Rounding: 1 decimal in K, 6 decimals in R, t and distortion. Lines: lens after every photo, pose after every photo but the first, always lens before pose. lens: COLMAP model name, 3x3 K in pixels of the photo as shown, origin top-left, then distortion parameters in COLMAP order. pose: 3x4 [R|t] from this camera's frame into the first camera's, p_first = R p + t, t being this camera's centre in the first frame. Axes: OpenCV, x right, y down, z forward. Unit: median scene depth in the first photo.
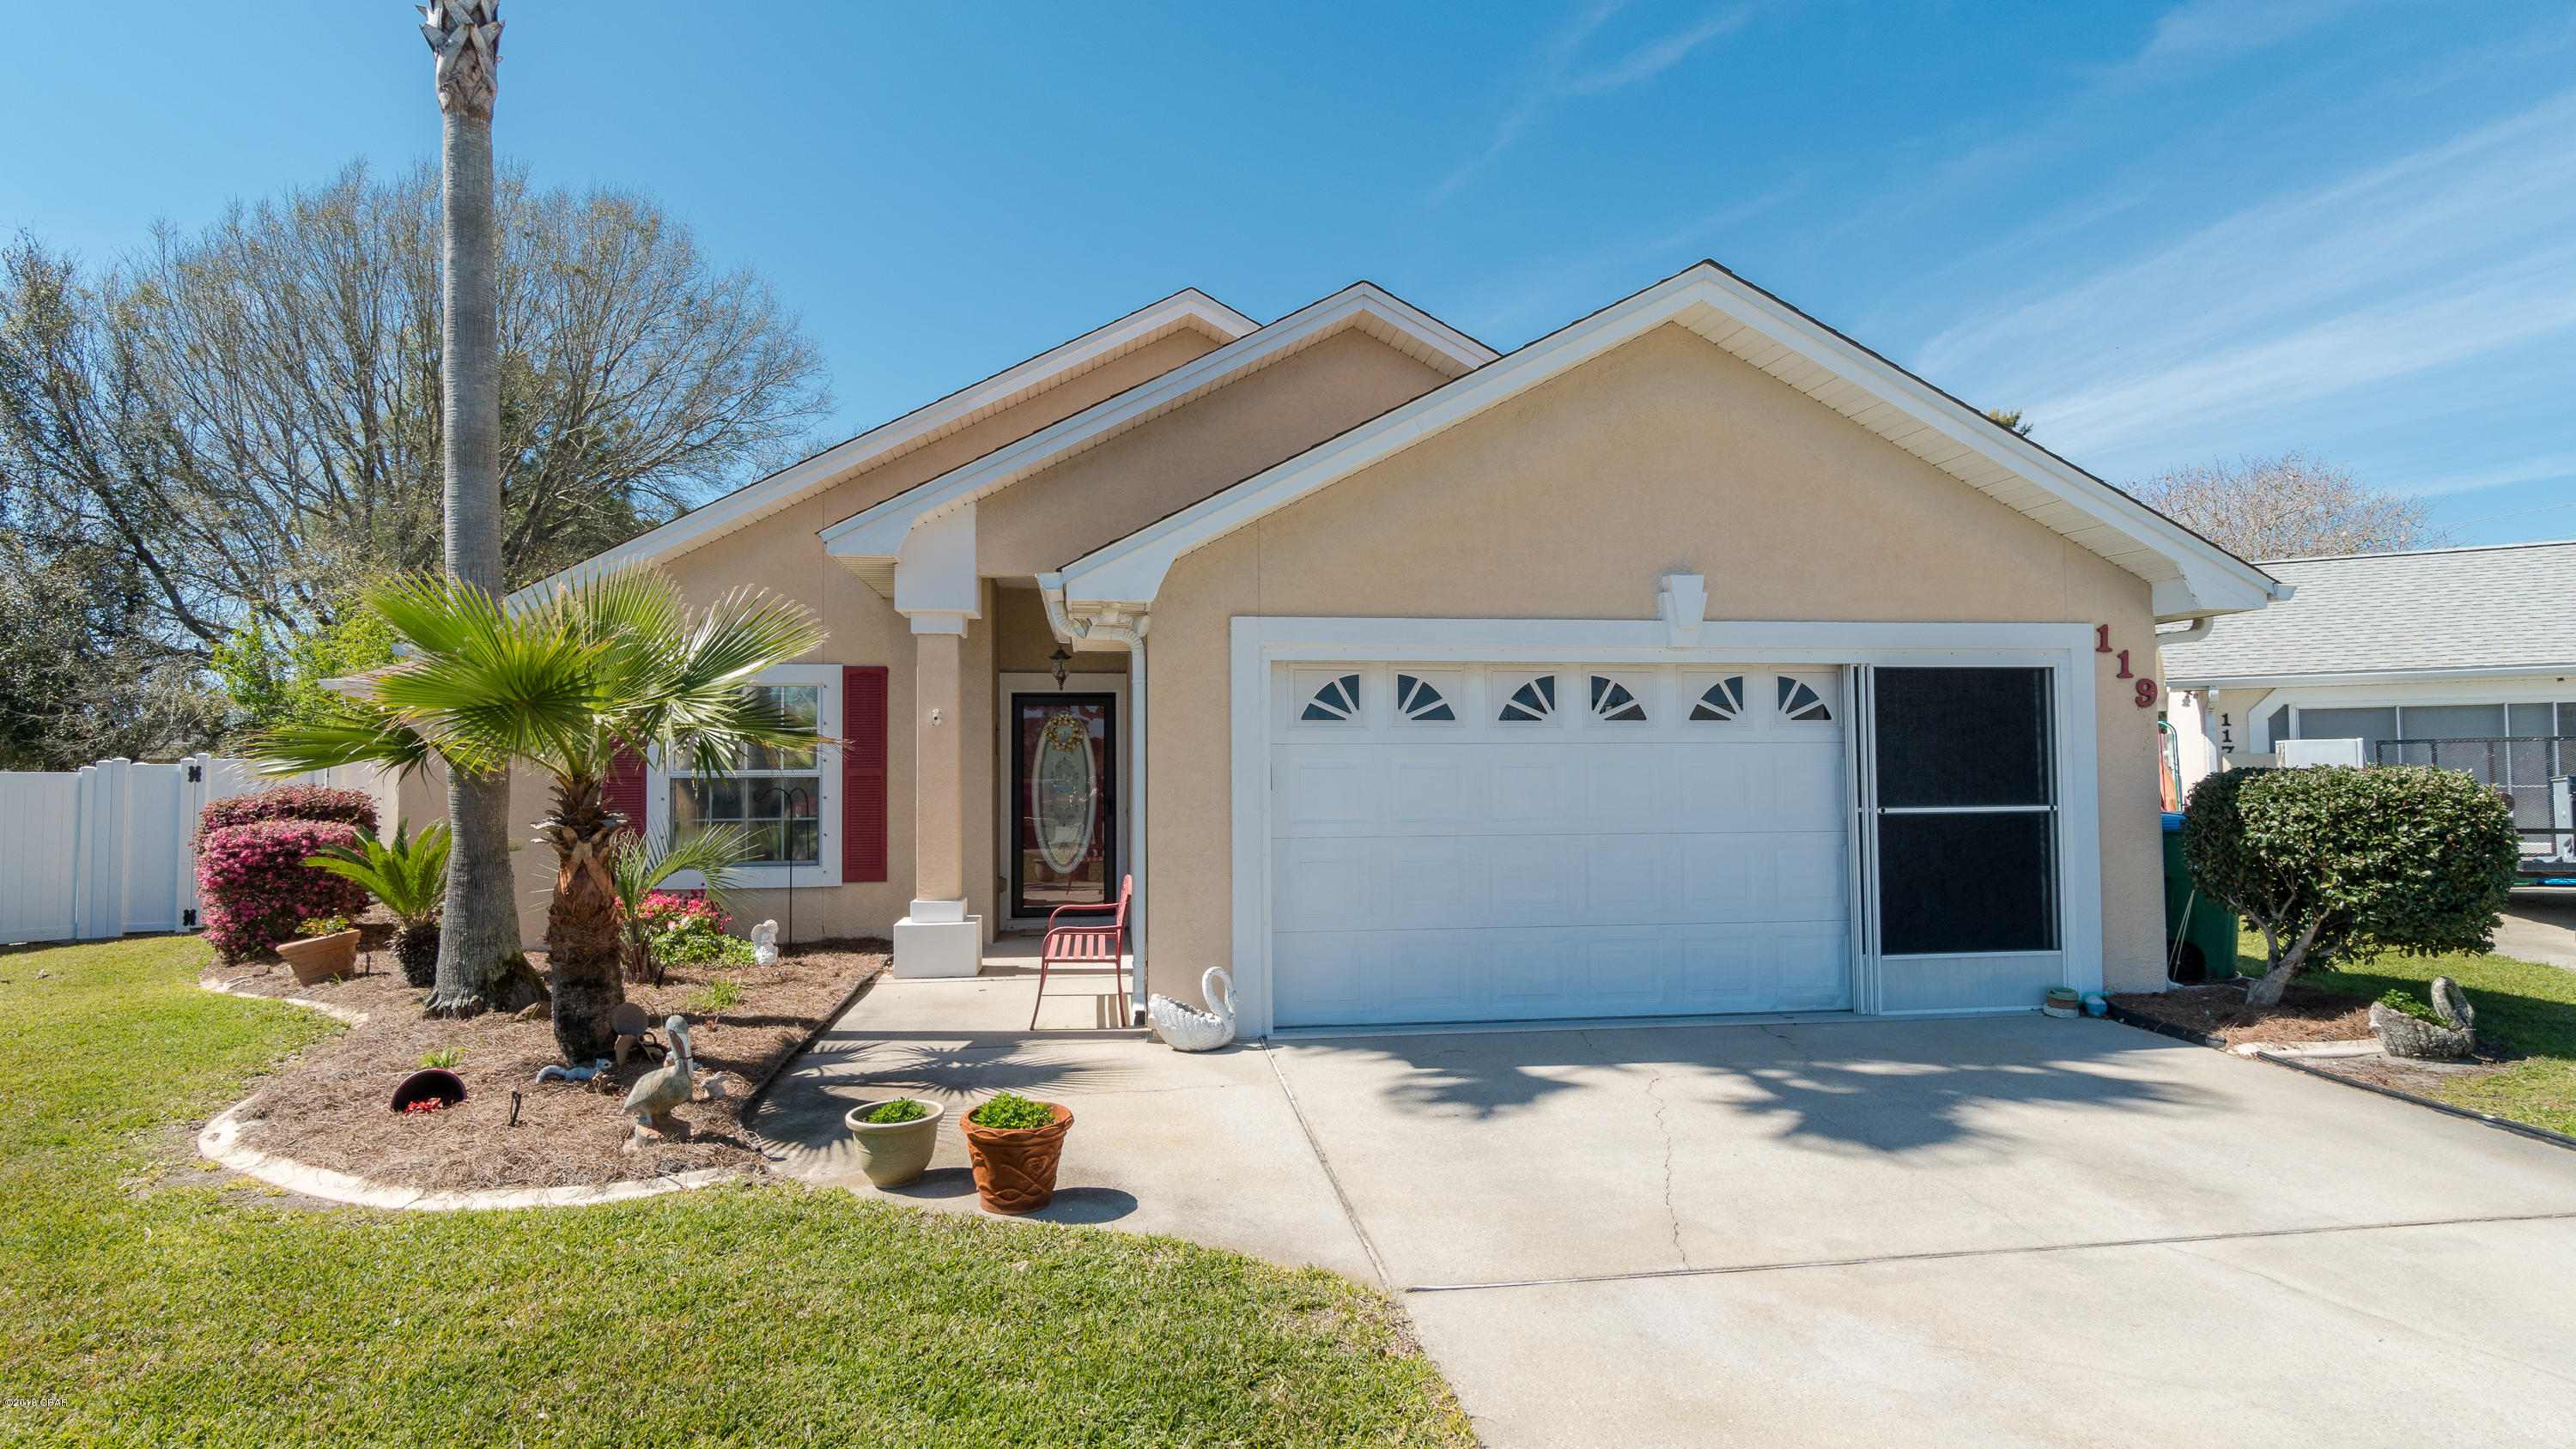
lens RADIAL K [[1363.4, 0, 1291.3], [0, 1363.4, 719.3], [0, 0, 1]] dist [0.004161, 0.000276]
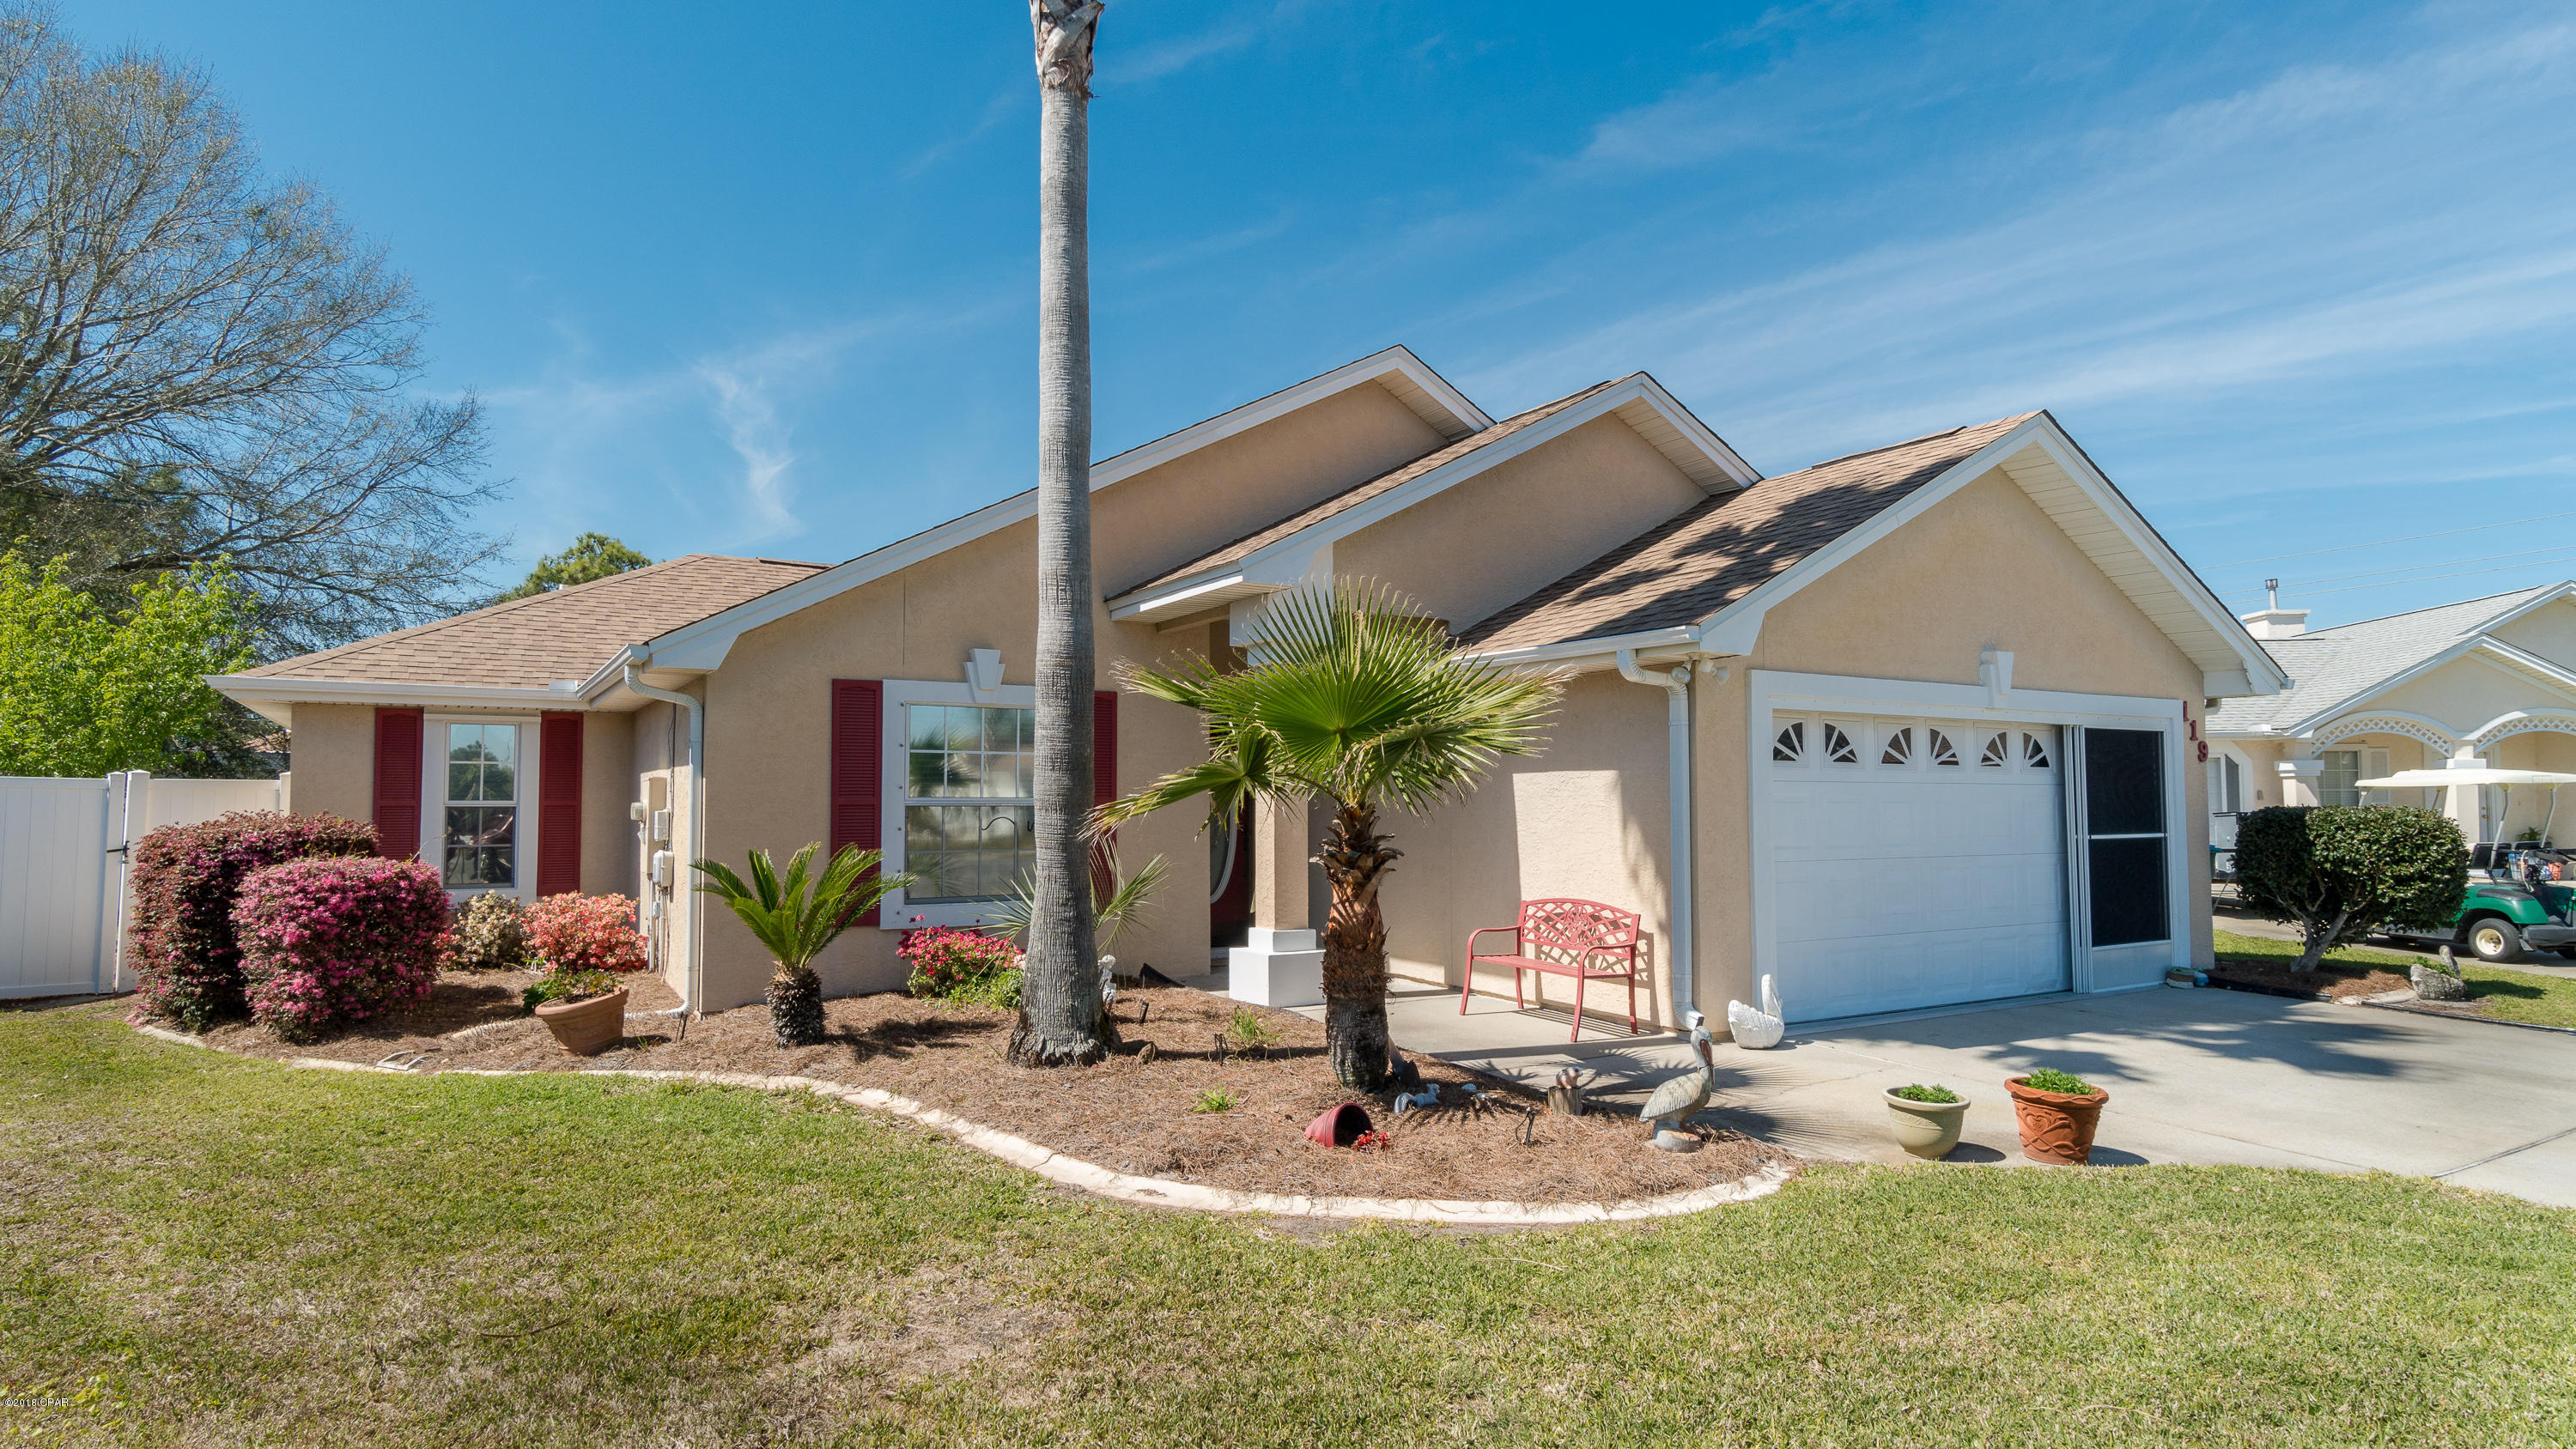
lens RADIAL K [[1363.4, 0, 1296.9], [0, 1363.4, 731.6], [0, 0, 1]] dist [0.004161, 0.000276]
pose [[0.922833, 0.026482, 0.384288, -0.788384], [-0.021017, 0.999609, -0.018416, 0.005684], [-0.384626, 0.008918, 0.923030, 0.077685]]
